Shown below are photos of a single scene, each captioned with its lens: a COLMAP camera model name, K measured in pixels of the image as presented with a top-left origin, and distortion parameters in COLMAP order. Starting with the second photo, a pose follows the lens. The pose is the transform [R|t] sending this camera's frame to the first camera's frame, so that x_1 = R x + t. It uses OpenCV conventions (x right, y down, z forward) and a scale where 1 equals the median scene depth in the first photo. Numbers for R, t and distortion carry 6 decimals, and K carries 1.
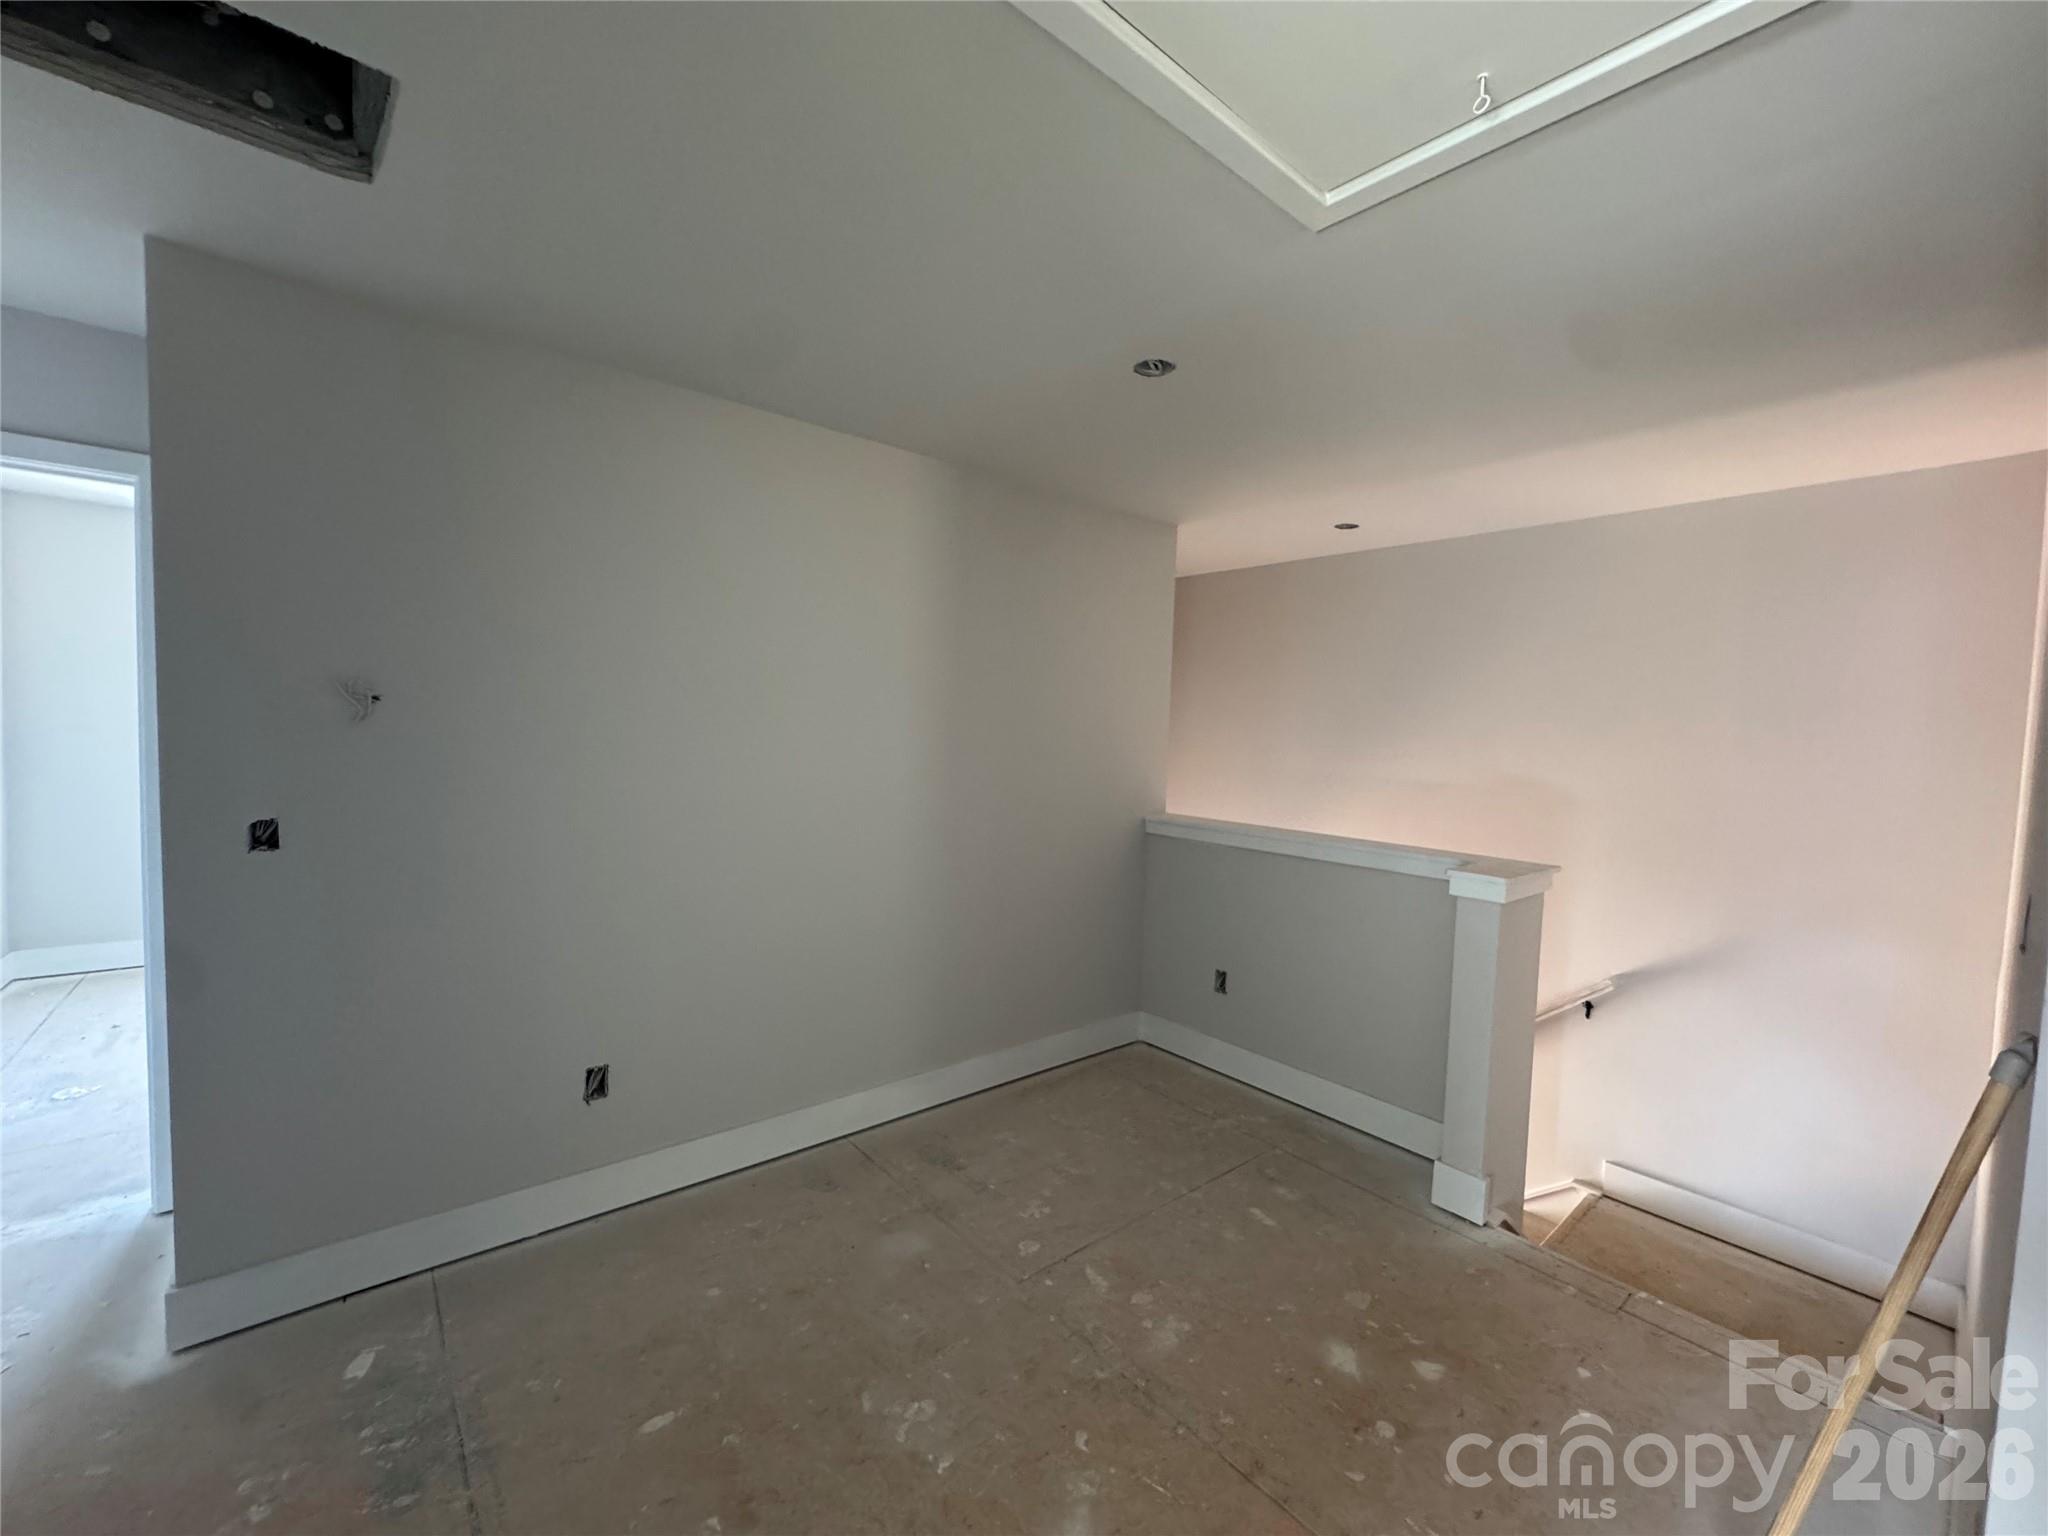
lens RADIAL K [[829.0, 0, 1024.0], [0, 829.0, 768.0], [0, 0, 1]] dist [-0.002679, -0.000176]
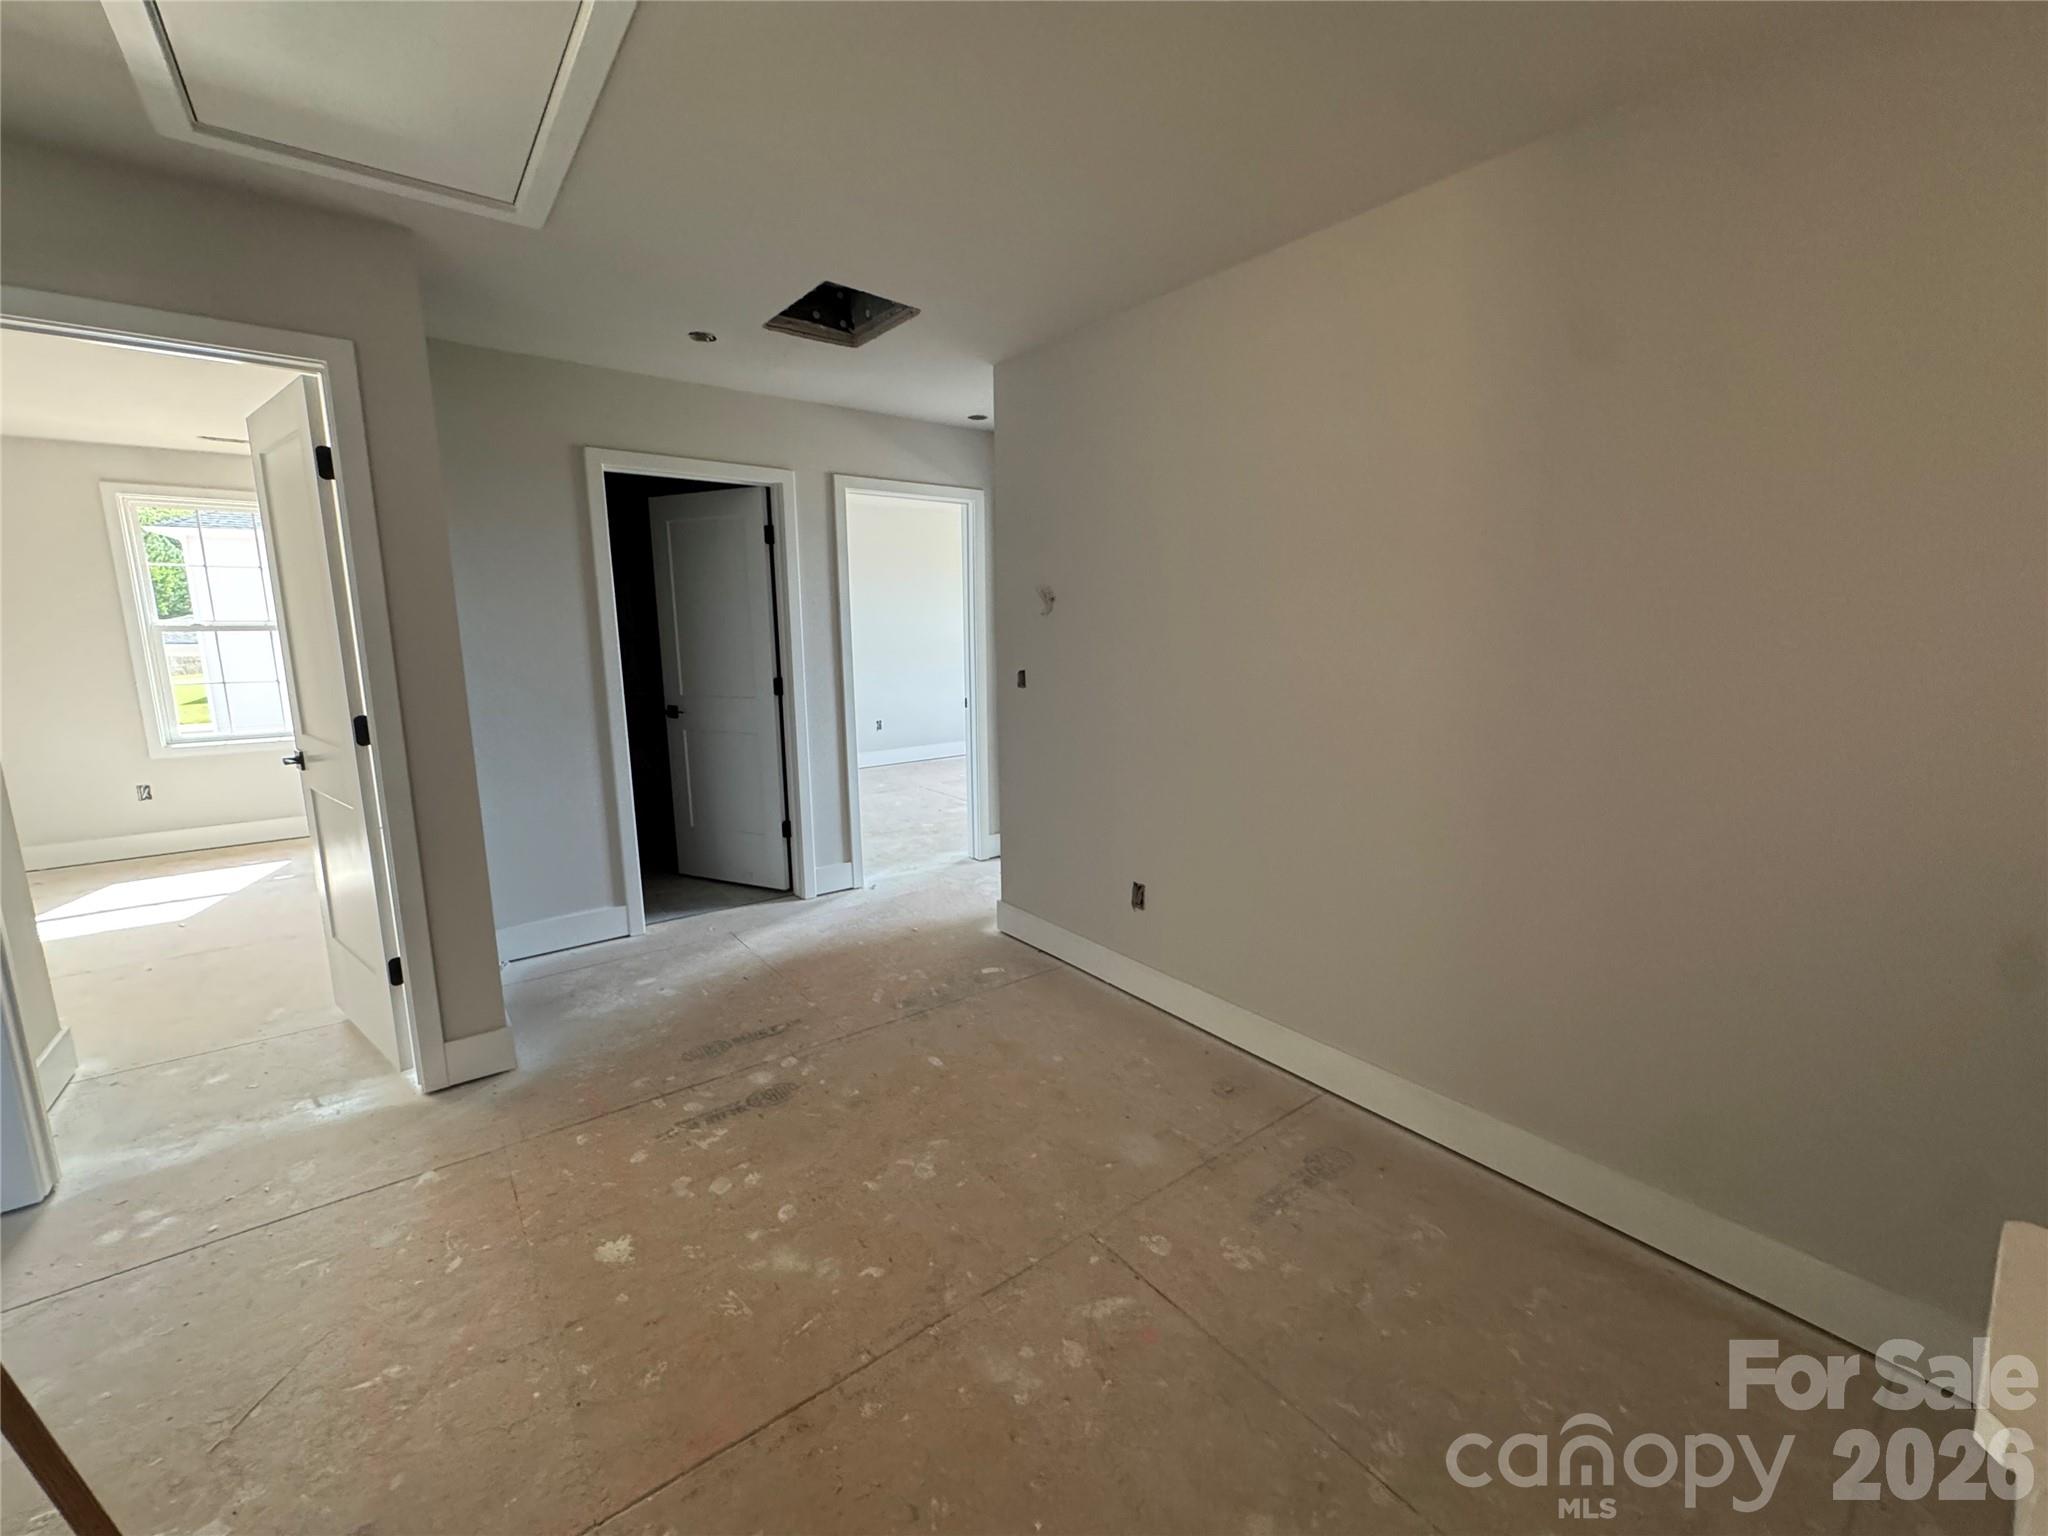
lens RADIAL K [[829.0, 0, 1024.0], [0, 829.0, 768.0], [0, 0, 1]] dist [-0.002679, -0.000176]
pose [[-0.045628, 0.135049, -0.989788, 0.864723], [-0.052219, 0.989143, 0.137368, 0.023154], [0.997593, 0.057953, -0.038081, 1.019965]]
